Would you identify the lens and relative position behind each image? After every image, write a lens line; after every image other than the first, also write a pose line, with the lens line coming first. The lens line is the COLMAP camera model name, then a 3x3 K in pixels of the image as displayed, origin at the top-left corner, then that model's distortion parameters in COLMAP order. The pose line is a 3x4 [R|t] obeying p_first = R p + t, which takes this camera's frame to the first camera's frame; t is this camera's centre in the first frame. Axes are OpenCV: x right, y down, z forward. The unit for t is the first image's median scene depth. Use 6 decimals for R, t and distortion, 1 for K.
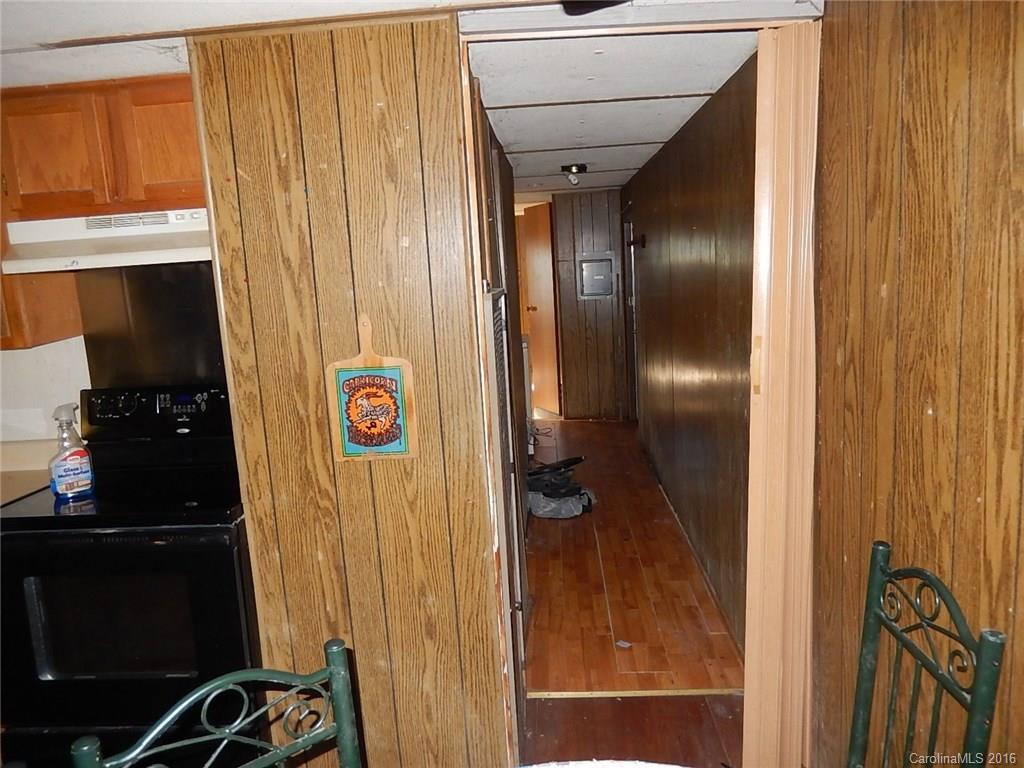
lens RADIAL K [[737.6, 0, 508.6], [0, 737.6, 381.8], [0, 0, 1]] dist [-0.006693, -0.001541]
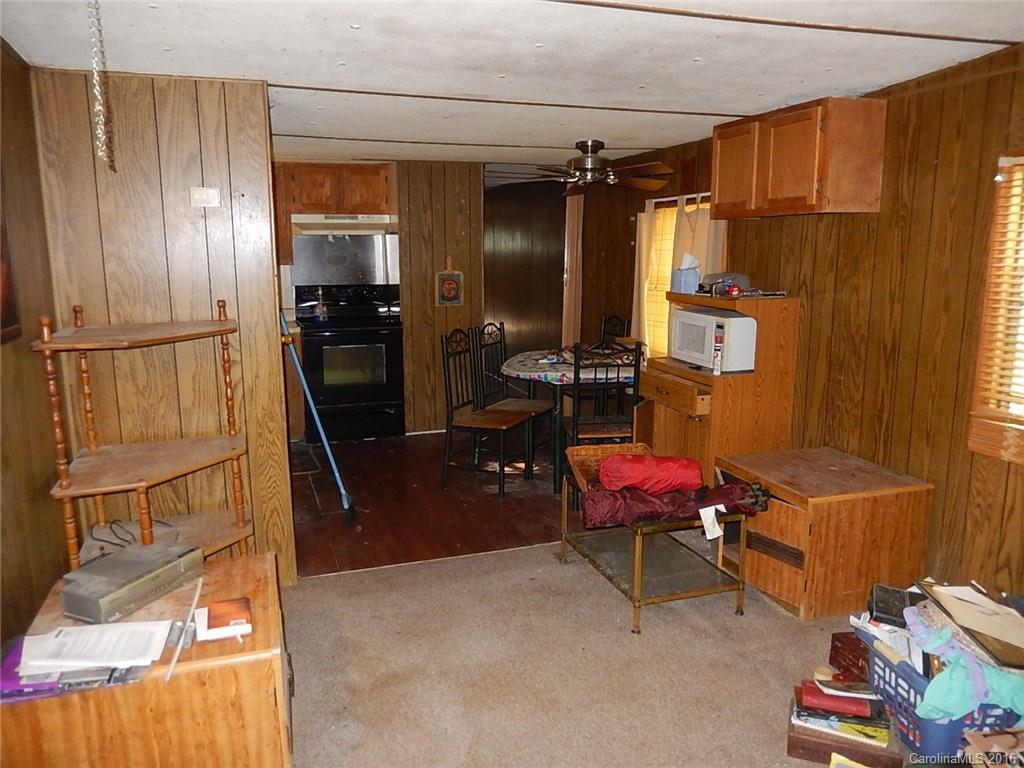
lens RADIAL K [[737.6, 0, 512.9], [0, 737.6, 385.7], [0, 0, 1]] dist [-0.006693, -0.001541]
pose [[0.922453, -0.011830, 0.385928, -1.105232], [0.005316, 0.999825, 0.017944, 0.378854], [-0.386073, -0.014501, 0.922354, -1.867404]]
